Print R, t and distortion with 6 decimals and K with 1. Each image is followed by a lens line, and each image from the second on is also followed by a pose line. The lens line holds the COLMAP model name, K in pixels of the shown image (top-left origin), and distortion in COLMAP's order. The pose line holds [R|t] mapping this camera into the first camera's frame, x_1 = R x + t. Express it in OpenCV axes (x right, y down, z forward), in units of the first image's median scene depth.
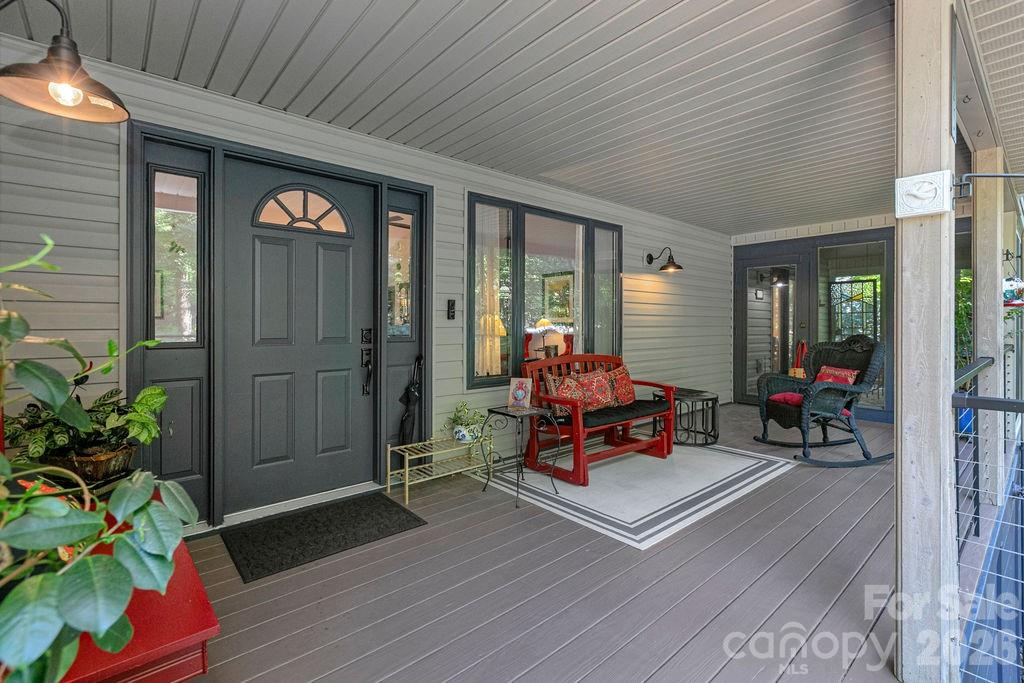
lens RADIAL K [[467.1, 0, 518.4], [0, 467.1, 326.6], [0, 0, 1]] dist [0.003394, -0.000316]
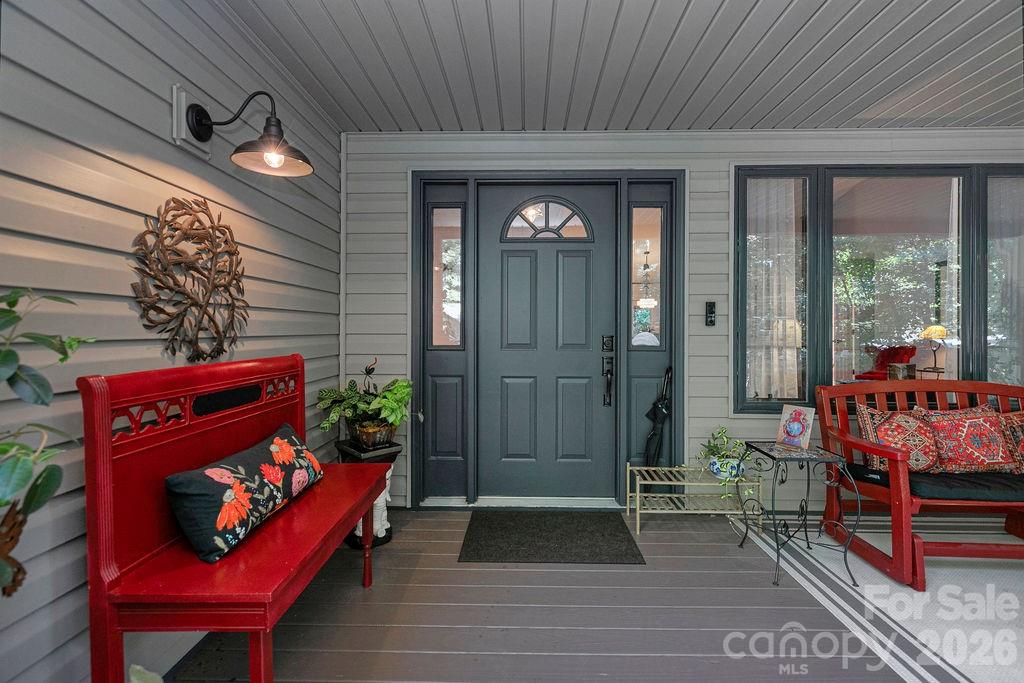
lens RADIAL K [[467.1, 0, 514.5], [0, 467.1, 332.2], [0, 0, 1]] dist [0.003394, -0.000316]
pose [[0.737687, 0.004486, -0.675128, 0.172114], [-0.009258, 0.999951, -0.003472, 0.002078], [0.675080, 0.008812, 0.737692, 0.170307]]
